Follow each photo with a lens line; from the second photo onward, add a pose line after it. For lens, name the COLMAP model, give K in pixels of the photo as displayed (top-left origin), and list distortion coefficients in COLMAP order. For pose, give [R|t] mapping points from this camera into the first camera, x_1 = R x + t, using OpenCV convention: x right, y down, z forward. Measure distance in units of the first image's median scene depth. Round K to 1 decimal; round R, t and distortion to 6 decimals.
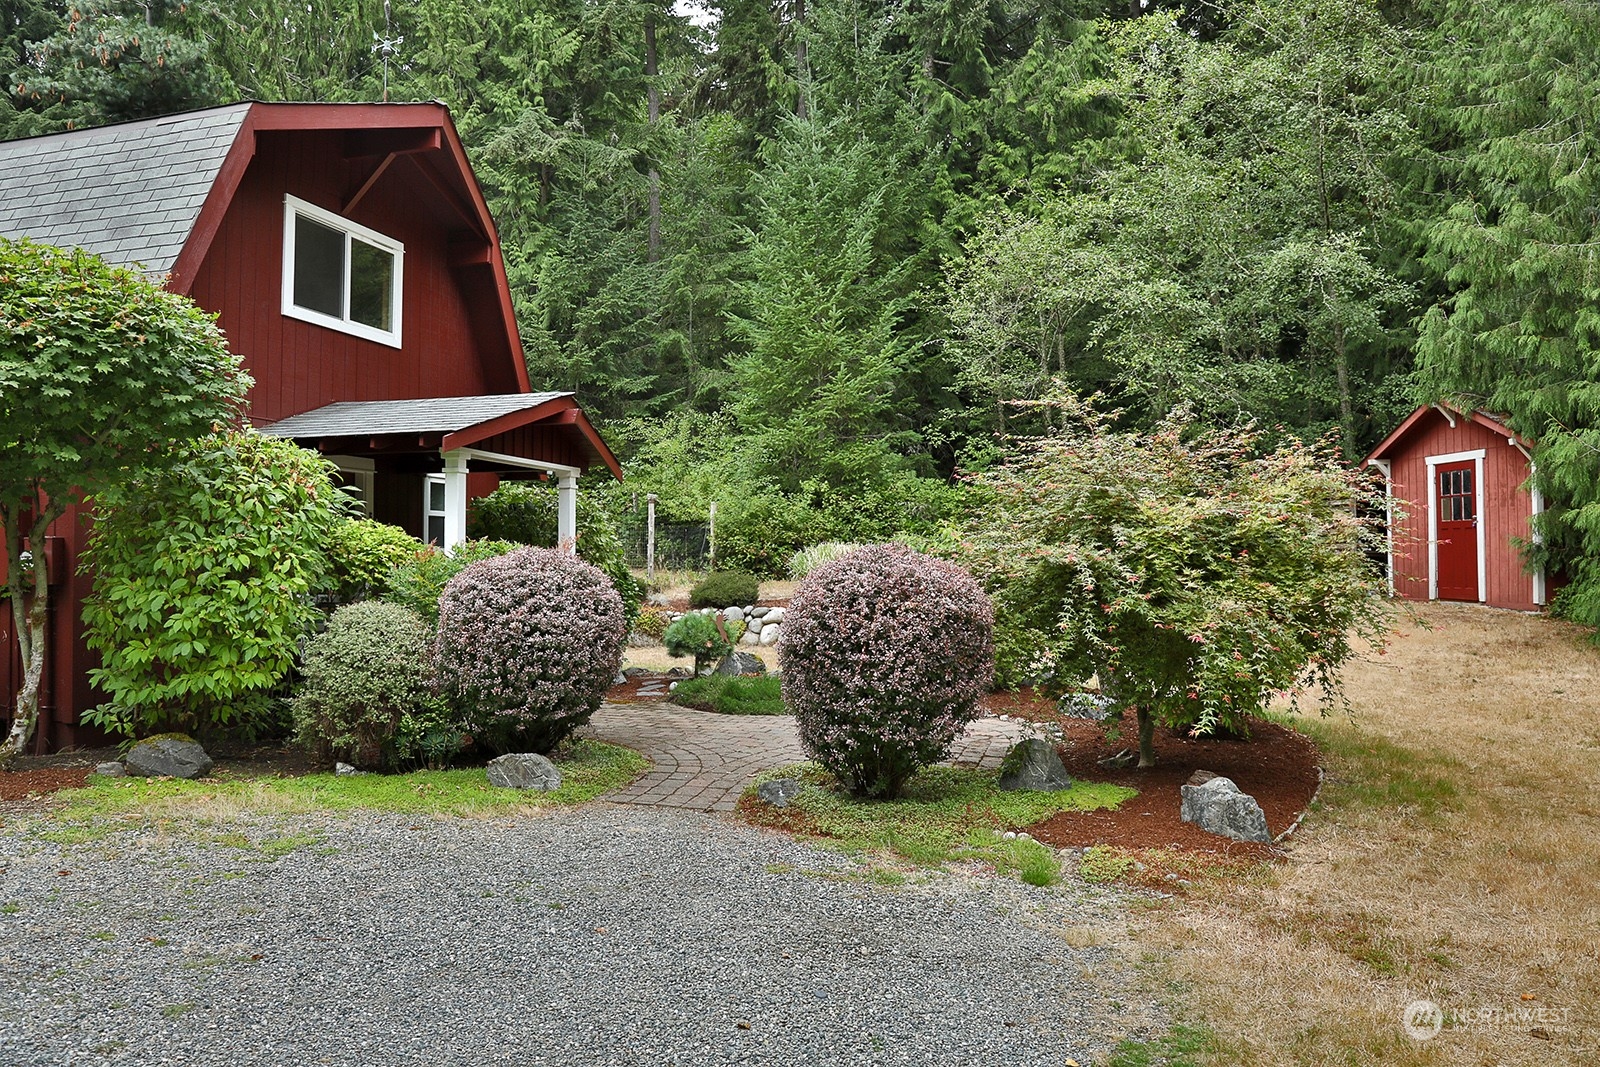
lens RADIAL K [[1171.4, 0, 795.8], [0, 1171.4, 525.7], [0, 0, 1]] dist [-0.053548, 0.001732]
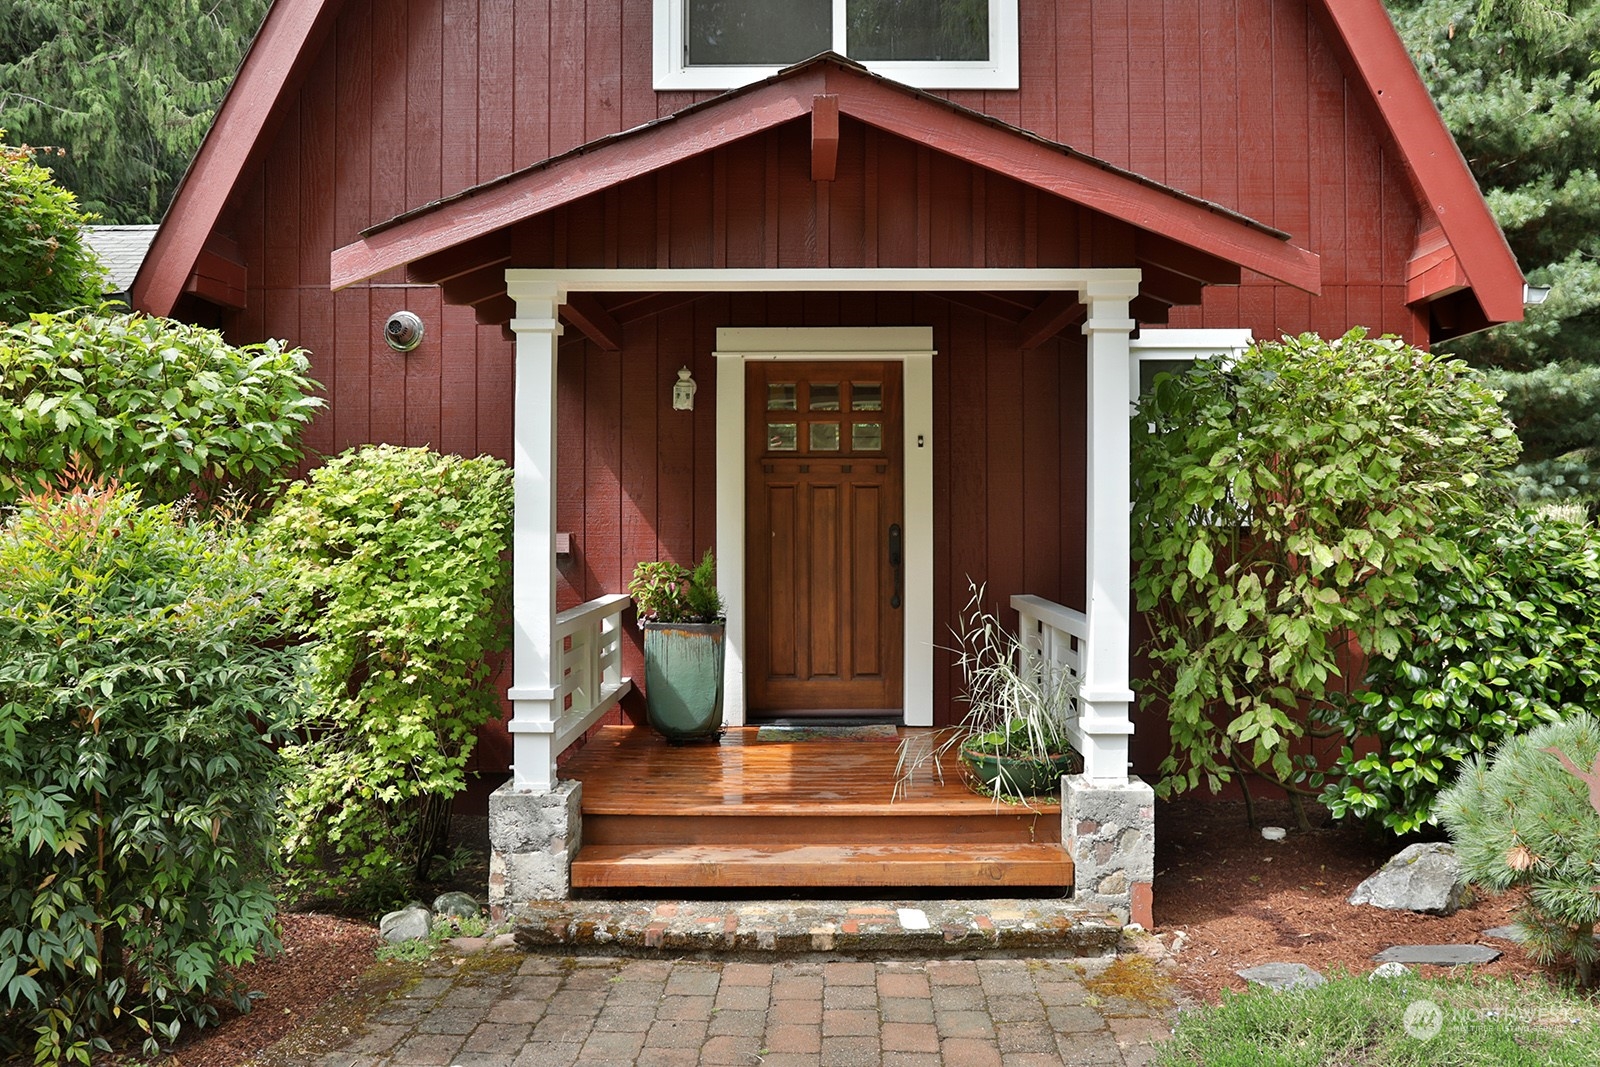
lens RADIAL K [[1333.4, 0, 768.0], [0, 1333.4, 502.4], [0, 0, 1]] dist [-0.086824, 0.059398]
pose [[0.259302, -0.000979, -0.965796, 0.171866], [0.029477, 0.999542, 0.006901, 0.009467], [0.965346, -0.030258, 0.259212, 0.876242]]
